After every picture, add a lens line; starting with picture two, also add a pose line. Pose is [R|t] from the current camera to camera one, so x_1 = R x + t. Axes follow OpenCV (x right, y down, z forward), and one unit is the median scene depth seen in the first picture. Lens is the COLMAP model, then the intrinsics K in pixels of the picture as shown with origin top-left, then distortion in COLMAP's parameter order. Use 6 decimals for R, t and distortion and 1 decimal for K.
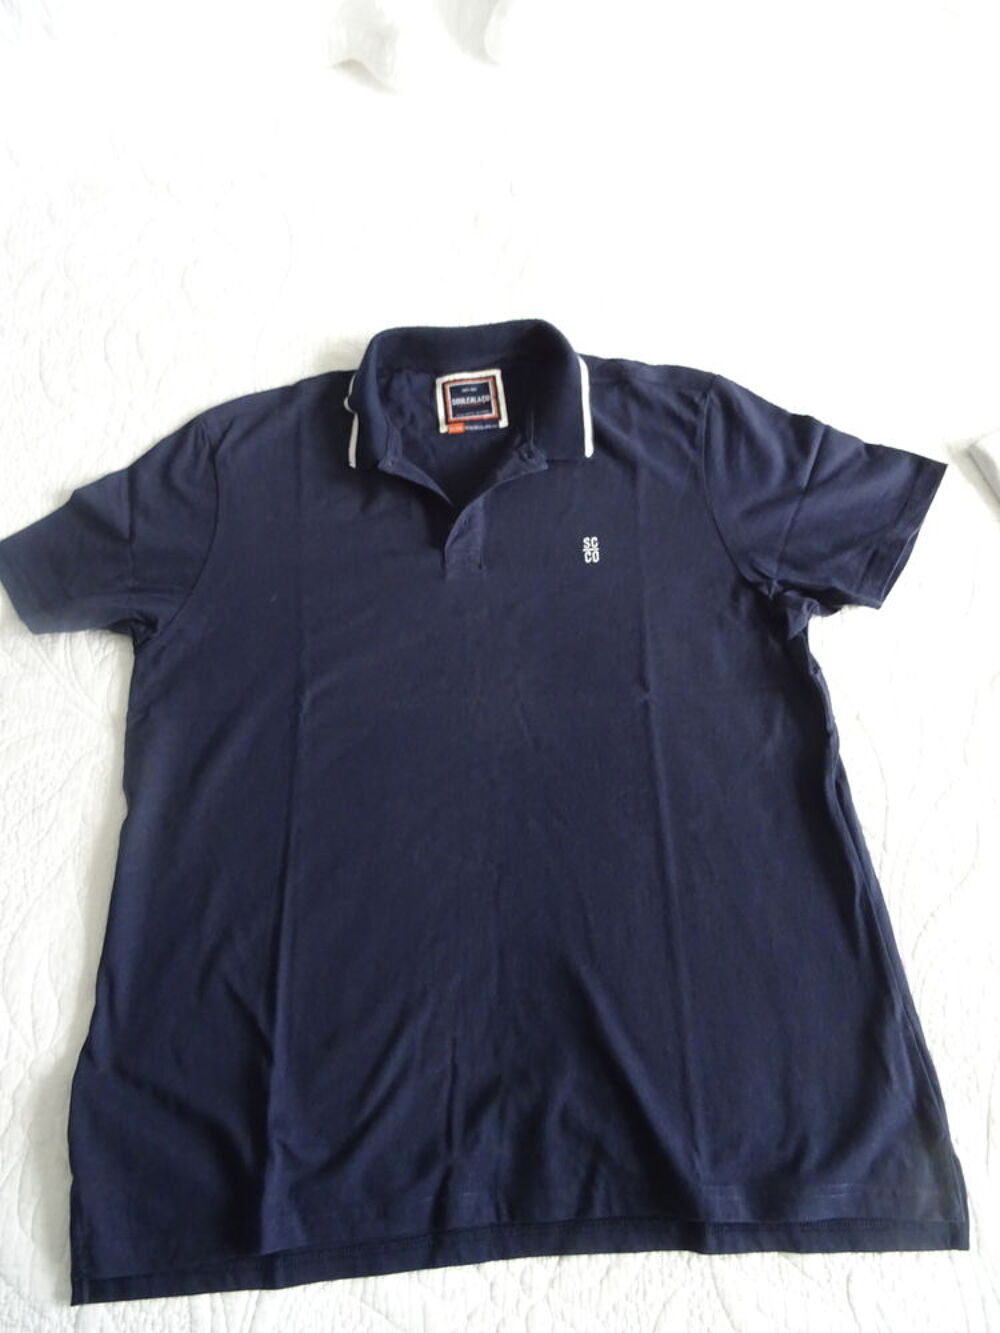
lens RADIAL K [[977.7, 0, 503.2], [0, 977.7, 665.5], [0, 0, 1]] dist [0.005514, -0.023683]
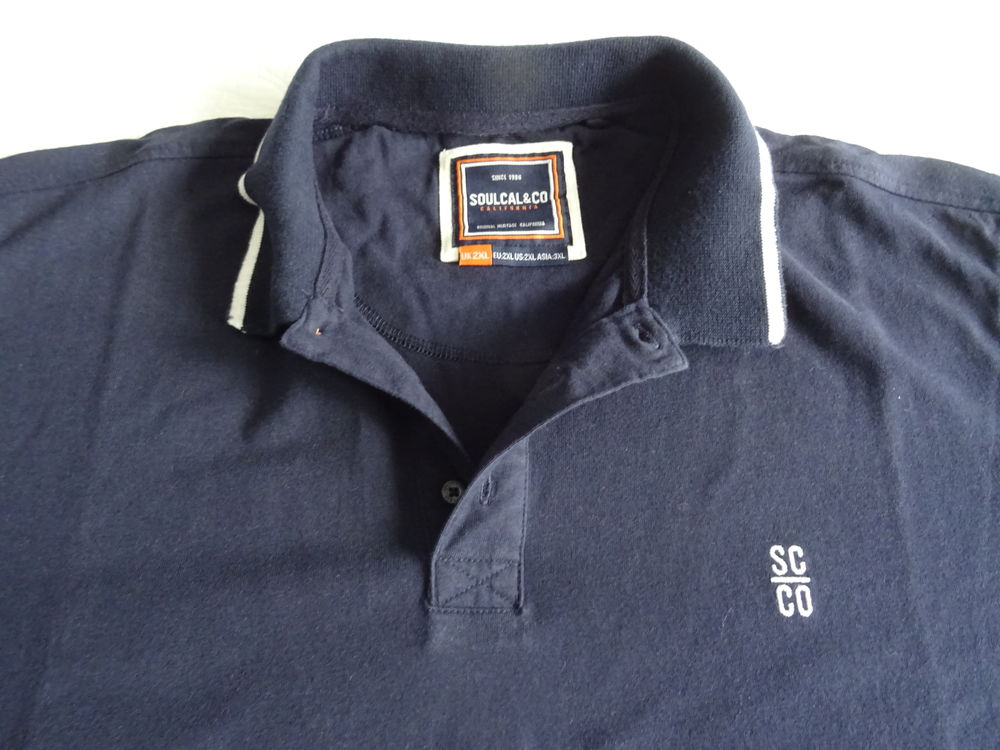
lens RADIAL K [[733.5, 0, 498.0], [0, 733.5, 375.0], [0, 0, 1]] dist [0.005514, -0.023683]
pose [[0.997261, 0.067865, 0.029416, -0.044054], [-0.066498, 0.996763, -0.045193, -0.171604], [-0.032388, 0.043113, 0.998545, 0.656482]]
